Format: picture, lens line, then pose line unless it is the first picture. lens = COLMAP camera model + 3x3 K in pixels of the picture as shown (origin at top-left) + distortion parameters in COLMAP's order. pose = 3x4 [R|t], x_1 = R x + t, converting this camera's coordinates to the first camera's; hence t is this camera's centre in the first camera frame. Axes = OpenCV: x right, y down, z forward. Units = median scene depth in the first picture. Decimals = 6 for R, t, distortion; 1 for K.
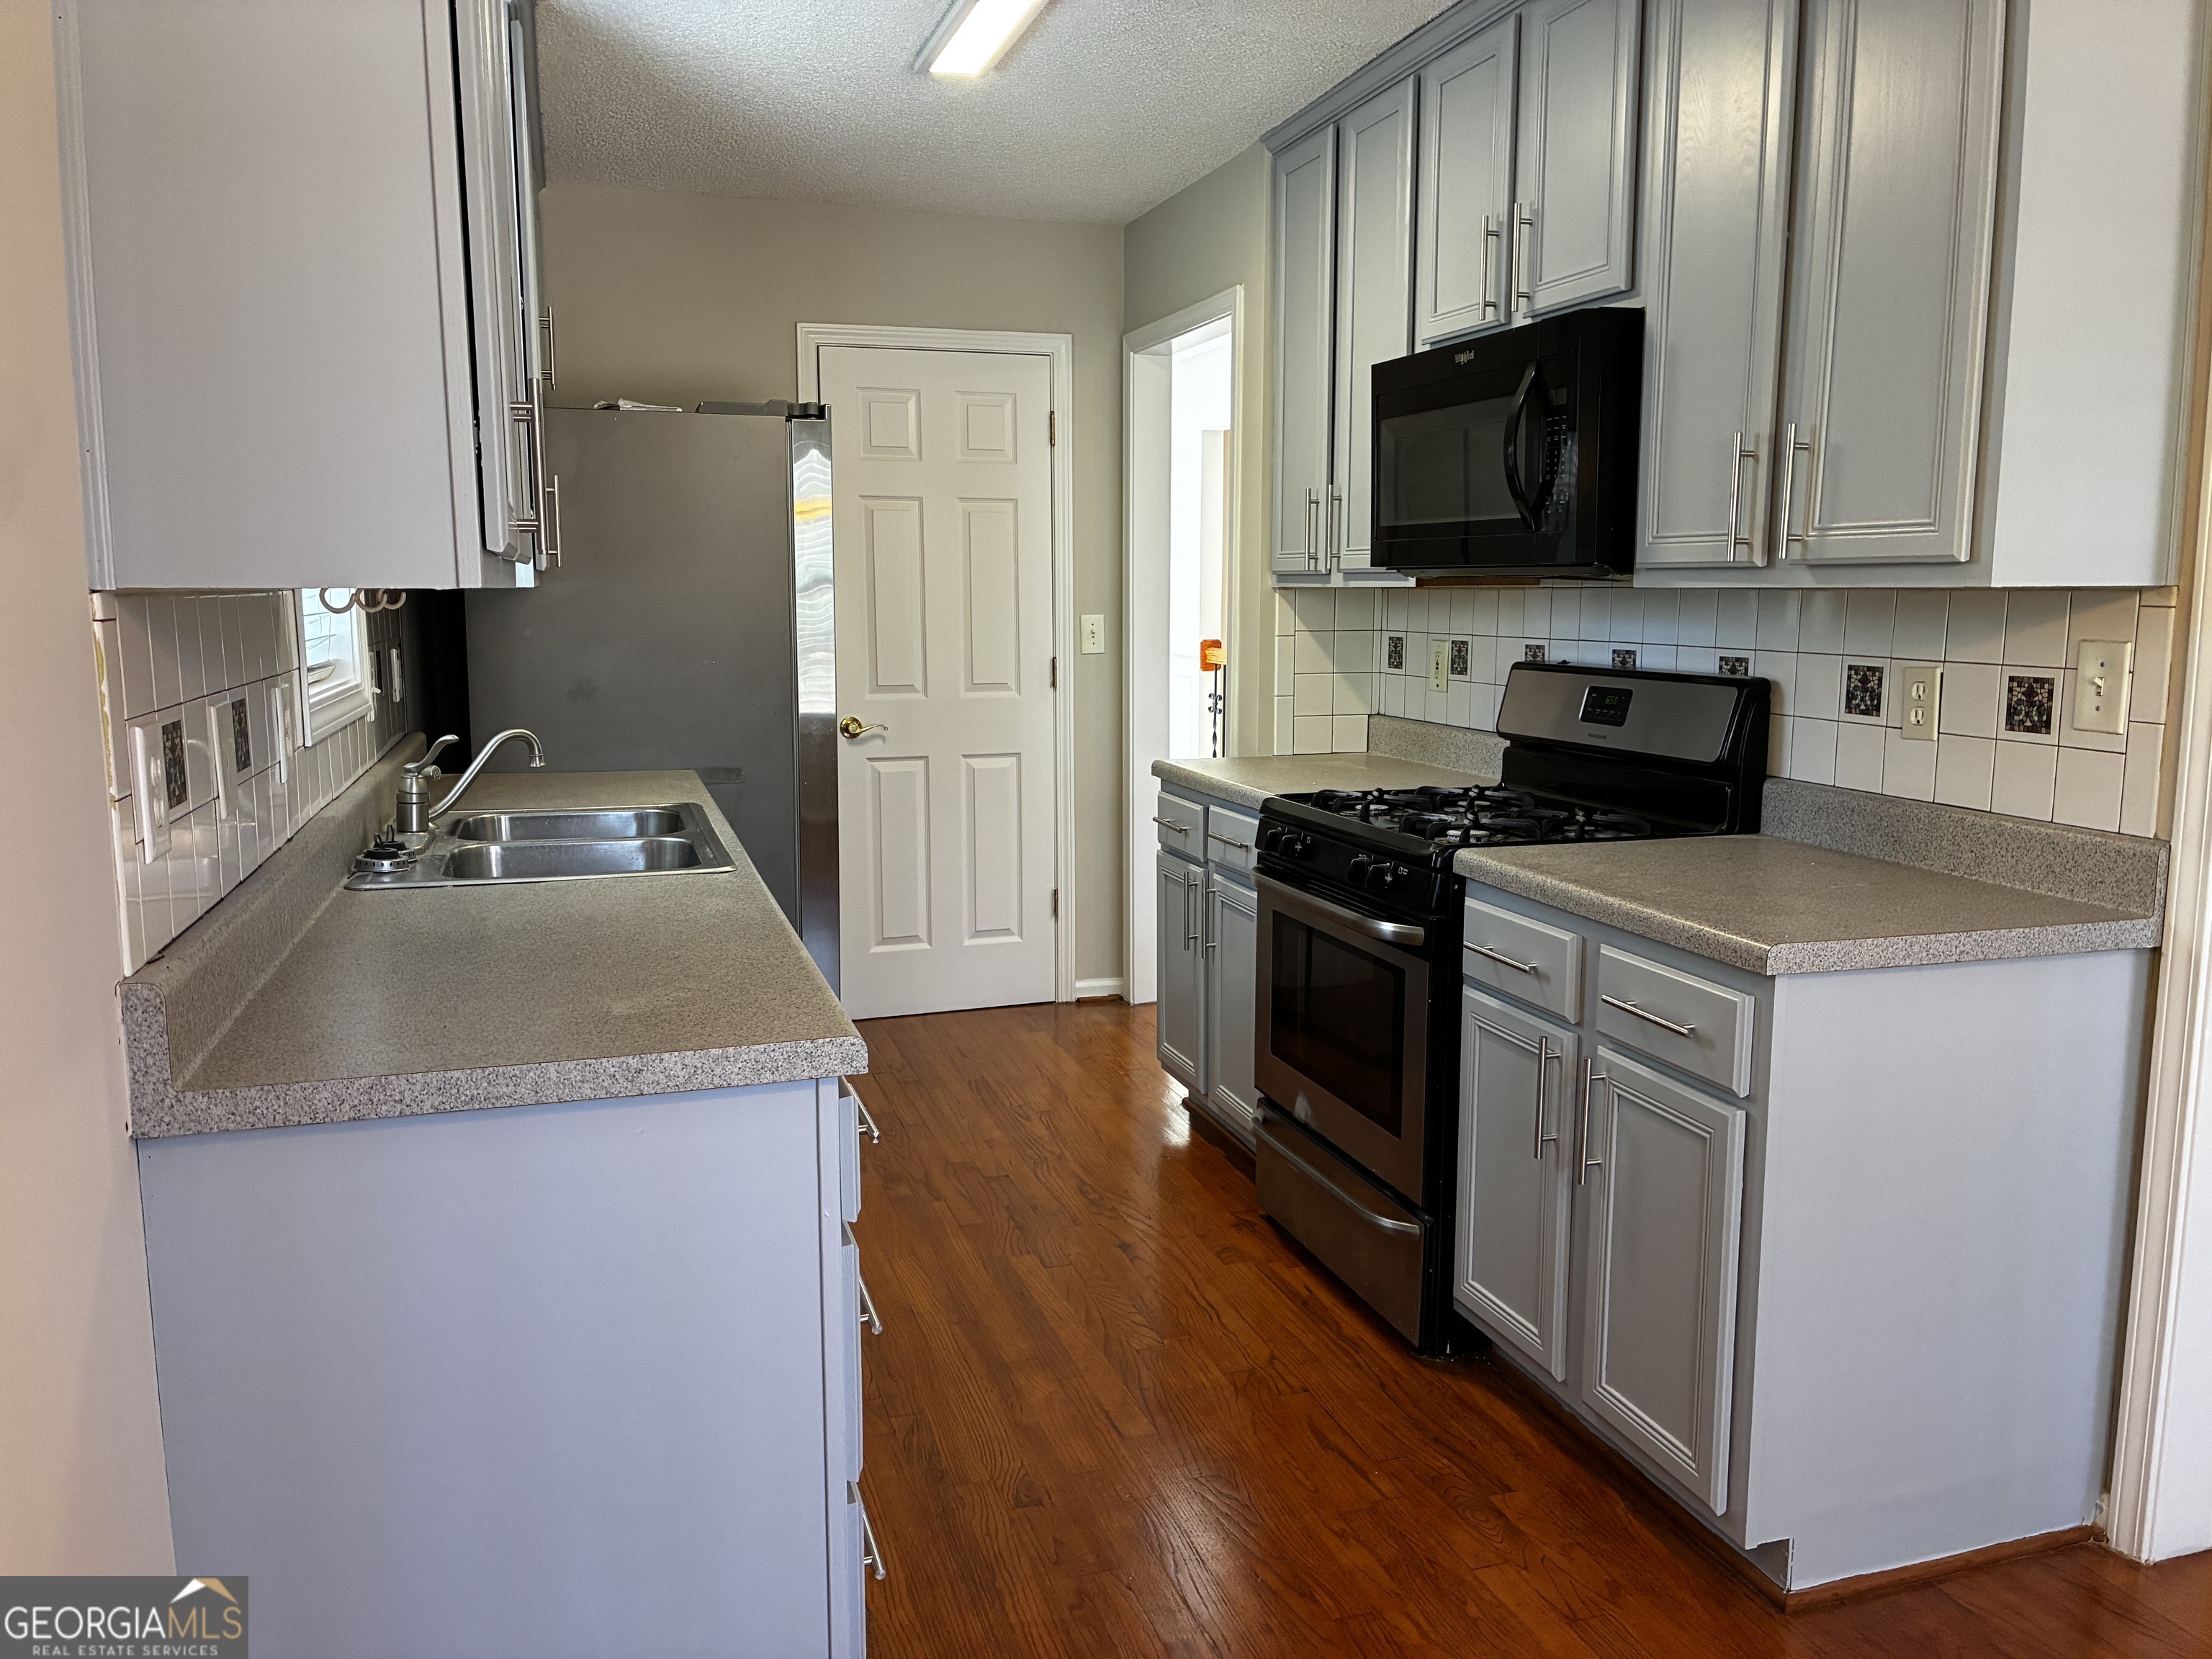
lens RADIAL K [[1687.5, 0, 1106.0], [0, 1687.5, 829.5], [0, 0, 1]] dist [0.052576, -0.084163]
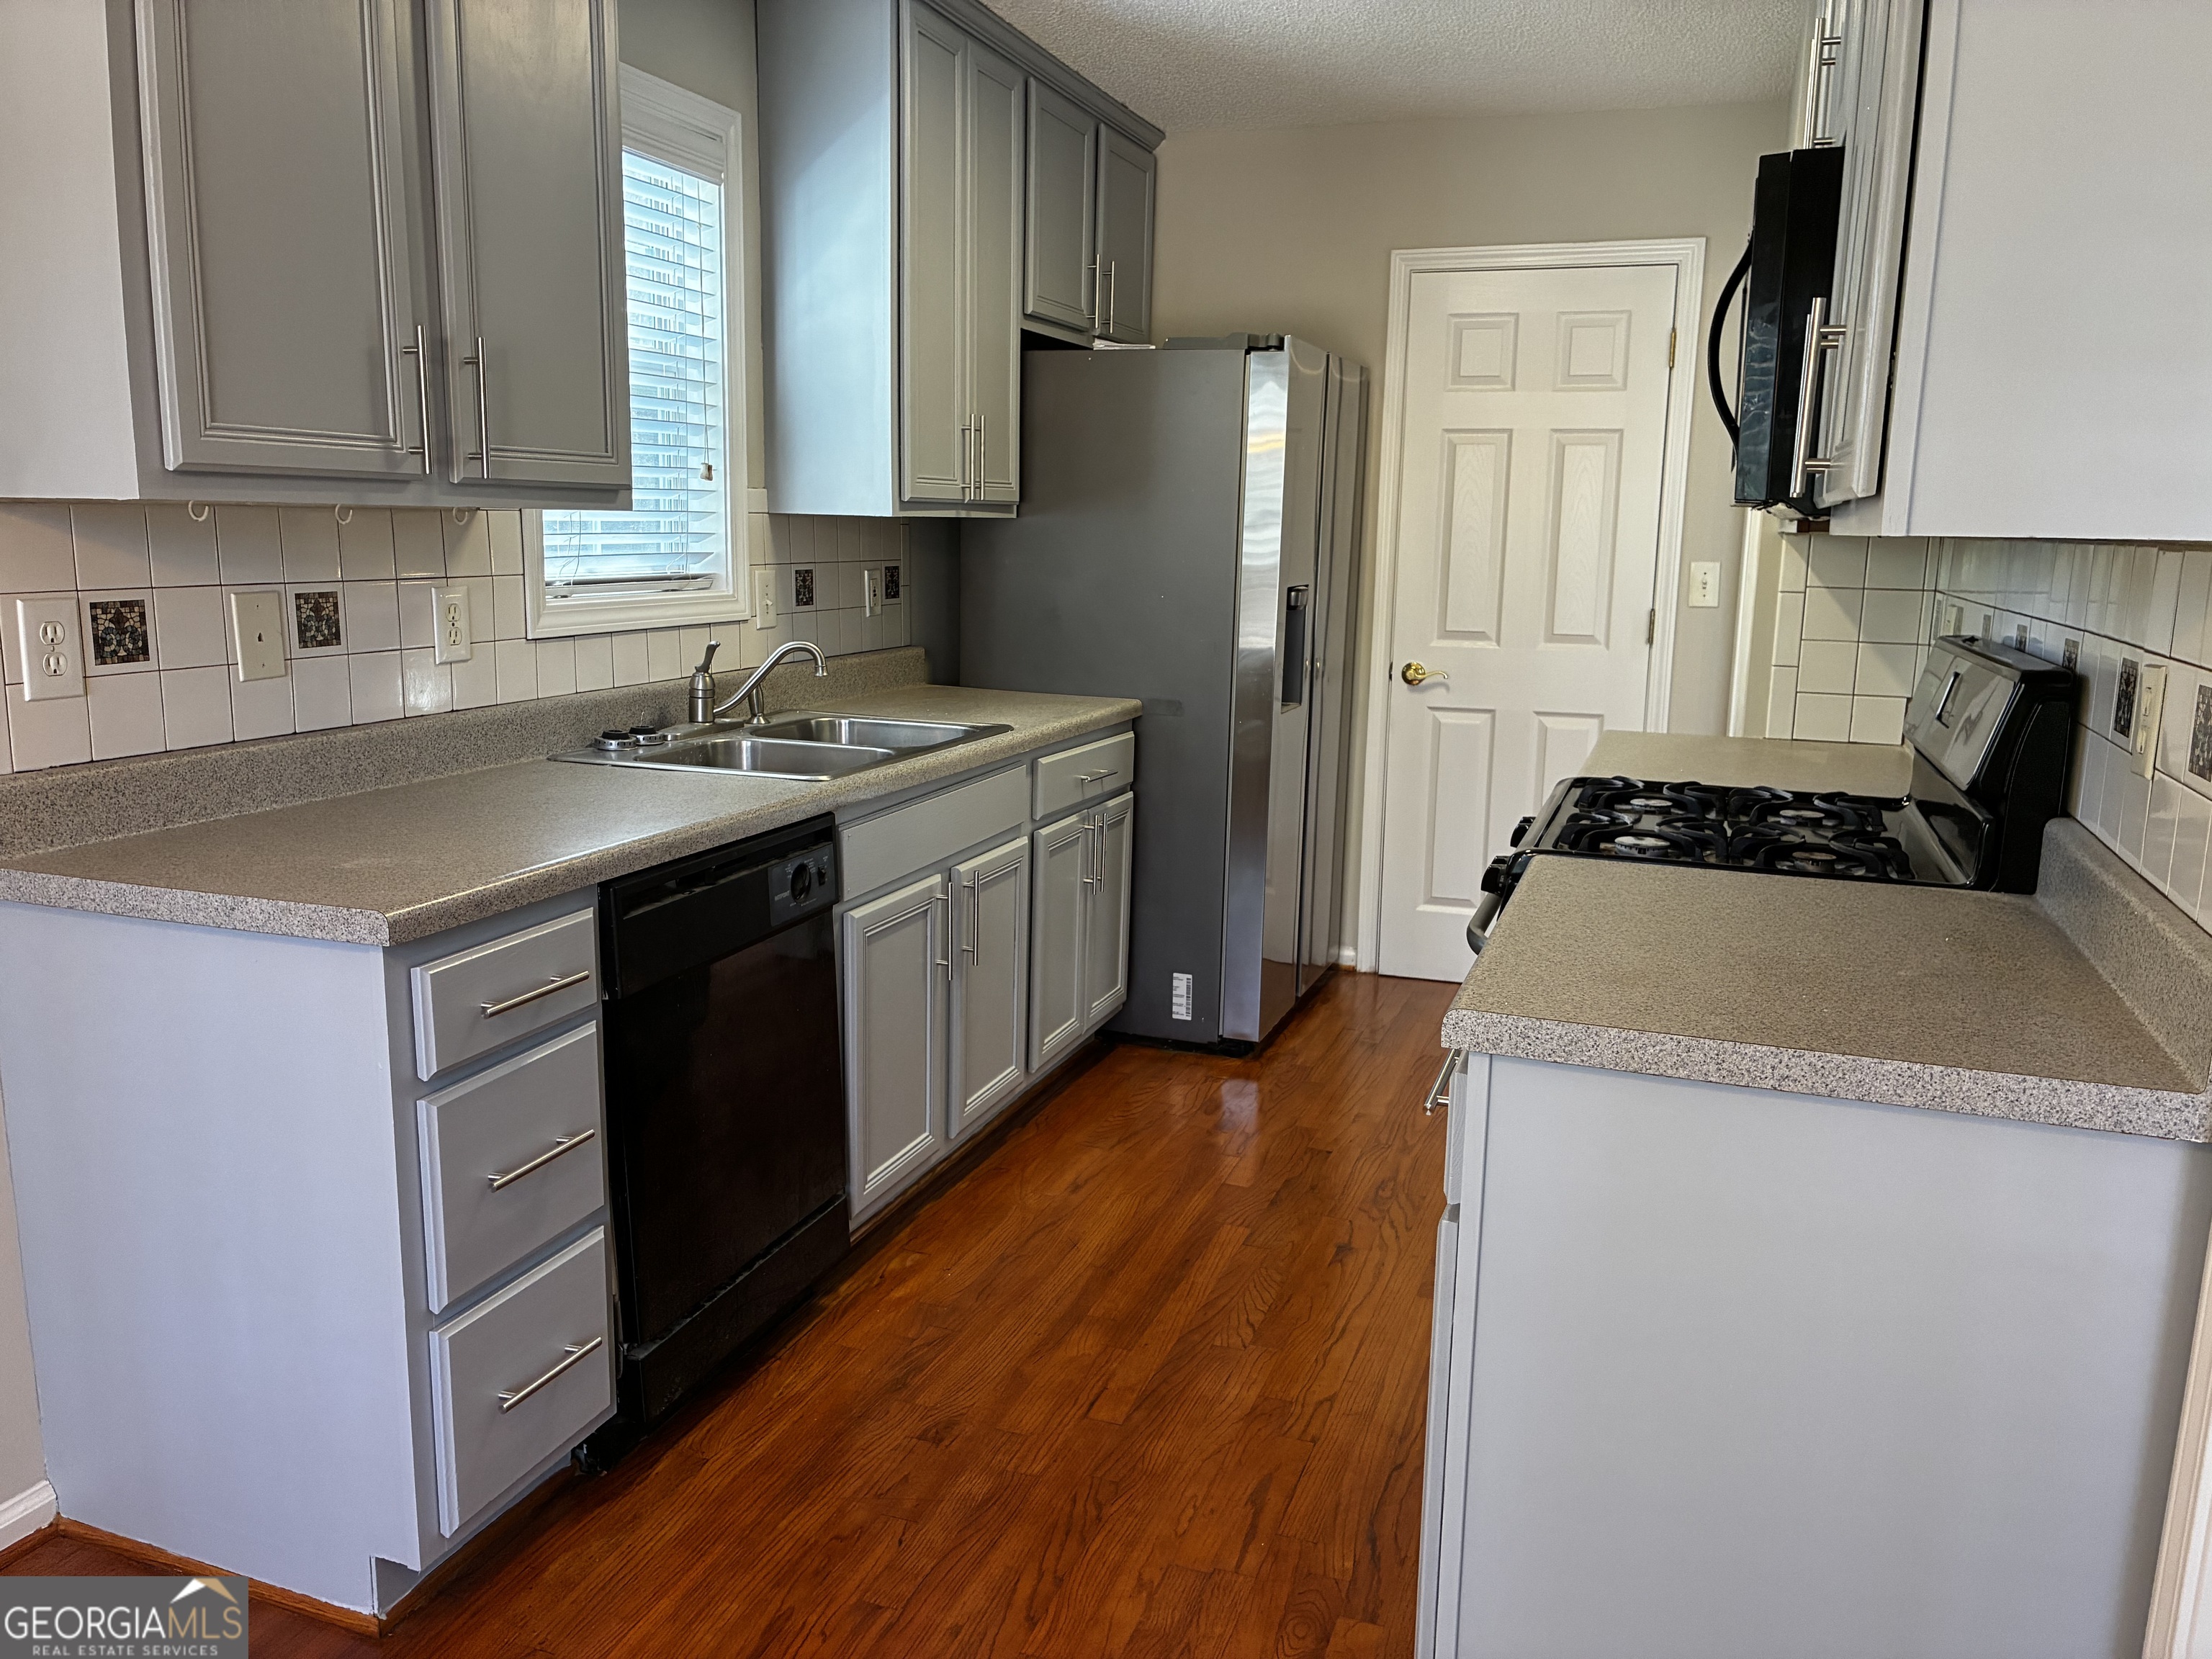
lens RADIAL K [[1674.6, 0, 1115.1], [0, 1674.6, 842.9], [0, 0, 1]] dist [0.003616, -0.006255]
pose [[0.792873, 0.126940, -0.596019, 0.466767], [-0.103315, 0.991906, 0.073817, -0.027829], [0.600565, 0.003050, 0.799570, 0.219870]]
